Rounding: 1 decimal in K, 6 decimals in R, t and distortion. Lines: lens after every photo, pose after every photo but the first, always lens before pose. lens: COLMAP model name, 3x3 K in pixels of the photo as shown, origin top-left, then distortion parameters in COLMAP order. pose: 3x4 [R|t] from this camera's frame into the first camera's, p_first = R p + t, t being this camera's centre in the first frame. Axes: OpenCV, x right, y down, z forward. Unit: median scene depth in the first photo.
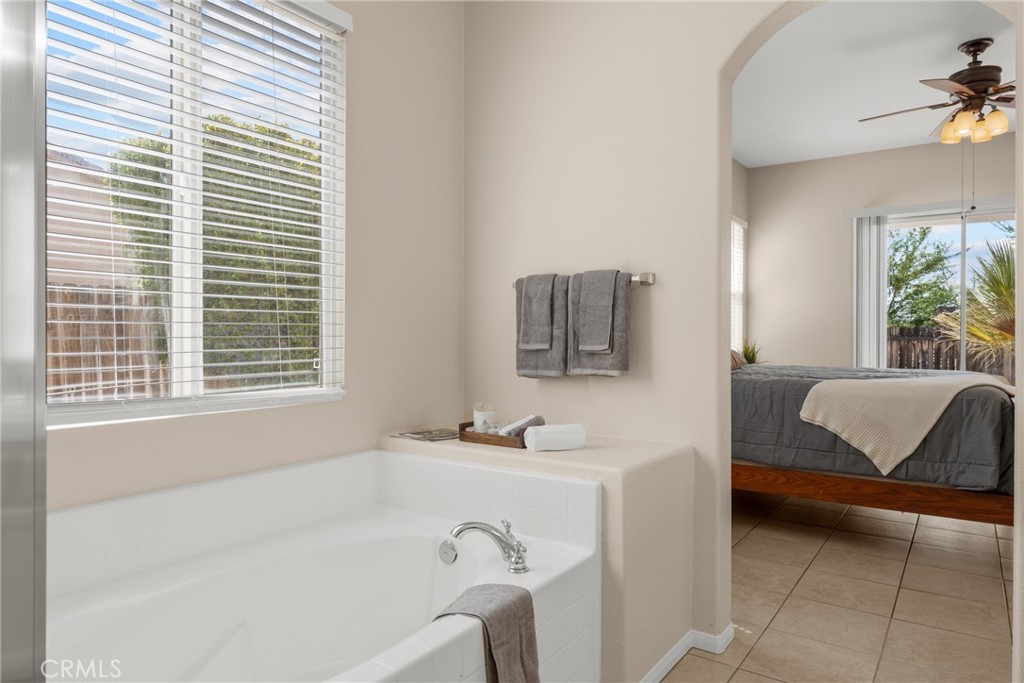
lens RADIAL K [[632.8, 0, 516.3], [0, 632.8, 331.4], [0, 0, 1]] dist [-0.002212, 0.000284]
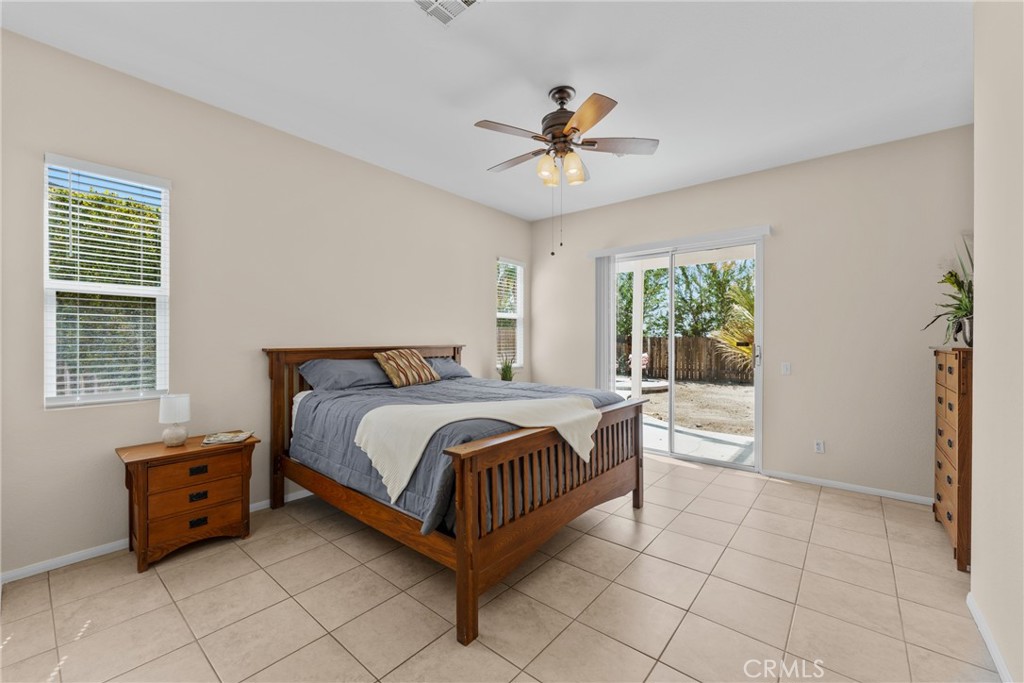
lens RADIAL K [[414.0, 0, 516.1], [0, 414.0, 341.2], [0, 0, 1]] dist [0.000512, -0.000068]
pose [[0.997350, -0.001596, -0.072740, 0.798817], [0.002096, 0.999975, 0.006800, -0.040307], [0.072727, -0.006935, 0.997328, 0.327502]]
